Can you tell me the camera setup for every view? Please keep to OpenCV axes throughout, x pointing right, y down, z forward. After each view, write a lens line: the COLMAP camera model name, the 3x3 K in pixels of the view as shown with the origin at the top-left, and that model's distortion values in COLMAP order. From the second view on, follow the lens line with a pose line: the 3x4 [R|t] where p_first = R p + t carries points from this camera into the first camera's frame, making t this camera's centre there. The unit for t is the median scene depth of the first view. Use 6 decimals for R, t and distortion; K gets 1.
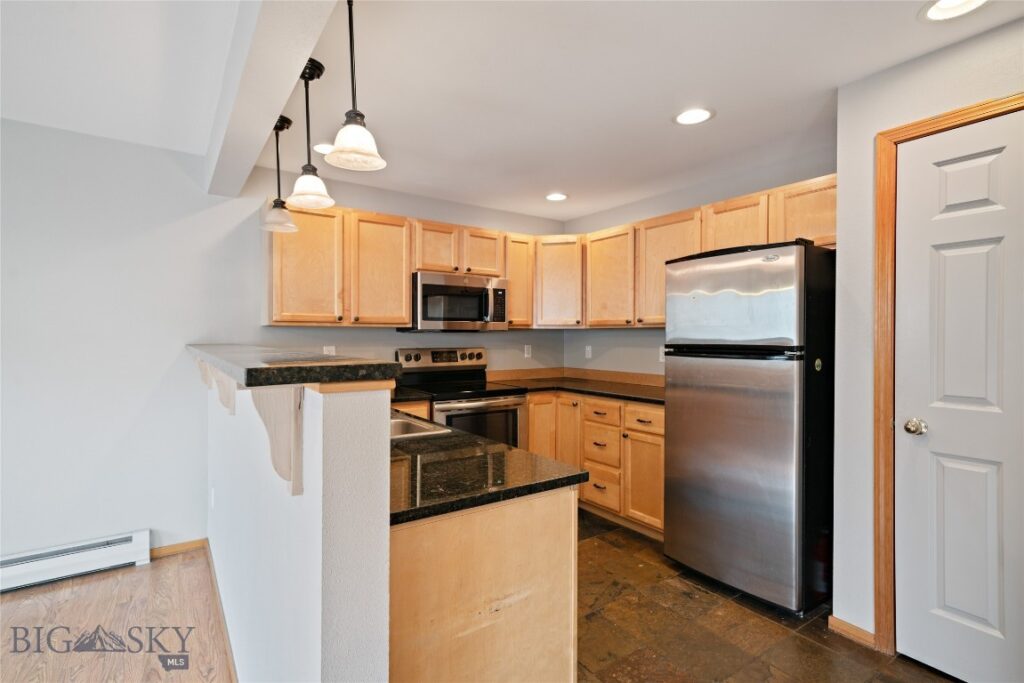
lens RADIAL K [[469.4, 0, 512.0], [0, 469.4, 341.5], [0, 0, 1]] dist [0.003631, 0.000554]
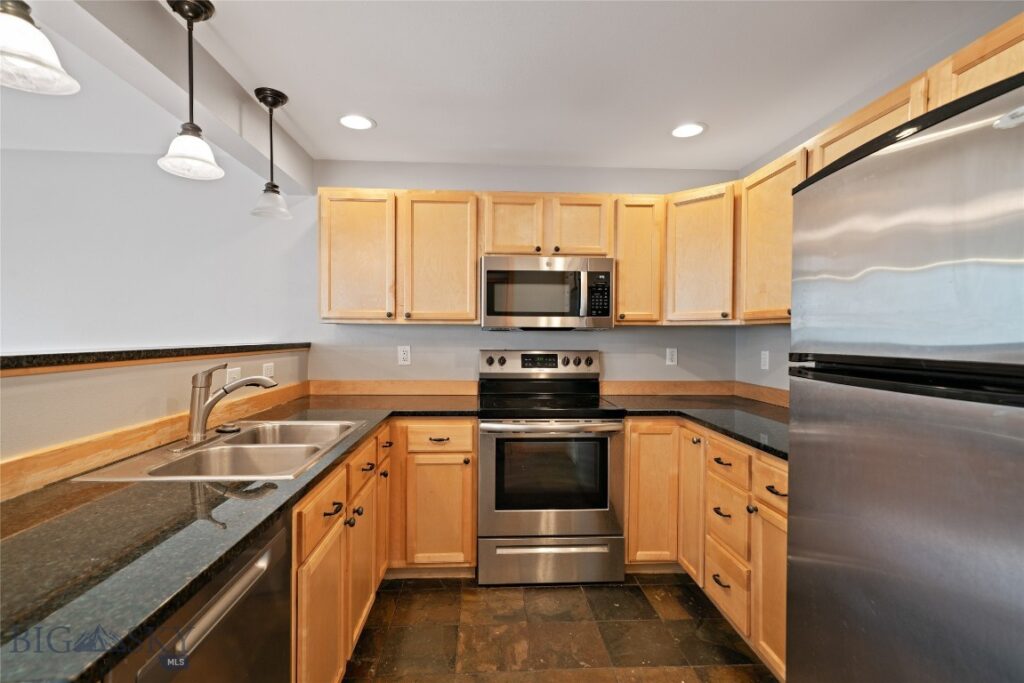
lens RADIAL K [[469.4, 0, 512.0], [0, 469.4, 341.5], [0, 0, 1]] dist [0.003631, 0.000554]
pose [[0.857019, 0.011314, -0.515161, 0.249063], [-0.010811, 0.999934, 0.003976, -0.003976], [0.515172, 0.002161, 0.857084, 0.312415]]
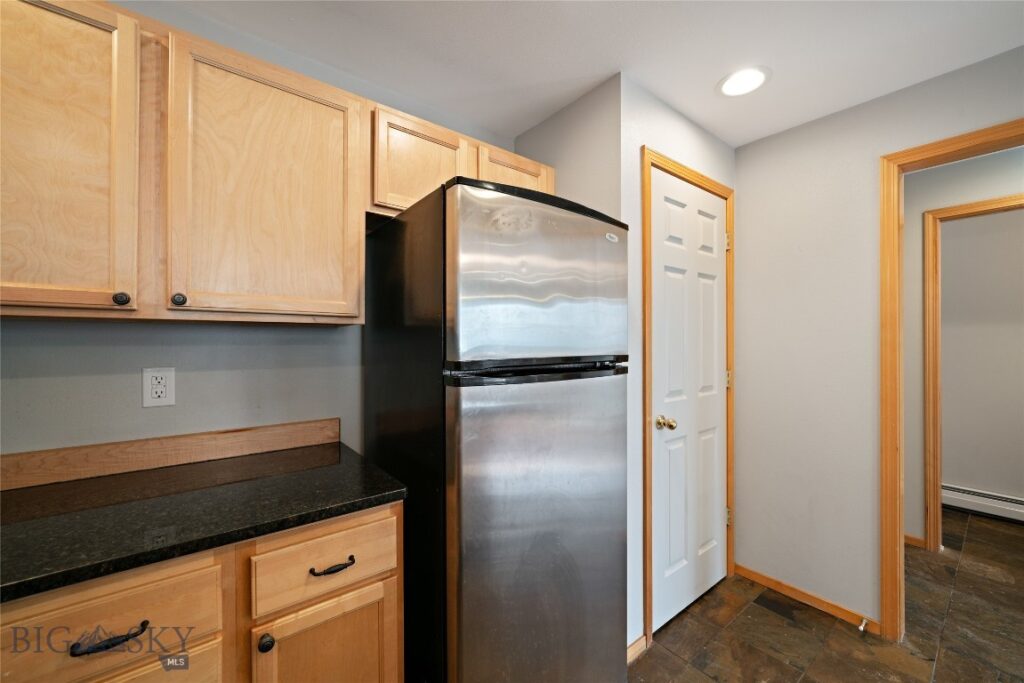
lens RADIAL K [[403.6, 0, 512.0], [0, 403.6, 341.5], [0, 0, 1]] dist [-0.000936, -0.000150]
pose [[-0.063593, 0.002798, 0.997972, -0.044129], [0.012701, 0.999917, -0.001994, -0.008828], [-0.997895, 0.012548, -0.063623, 0.734289]]
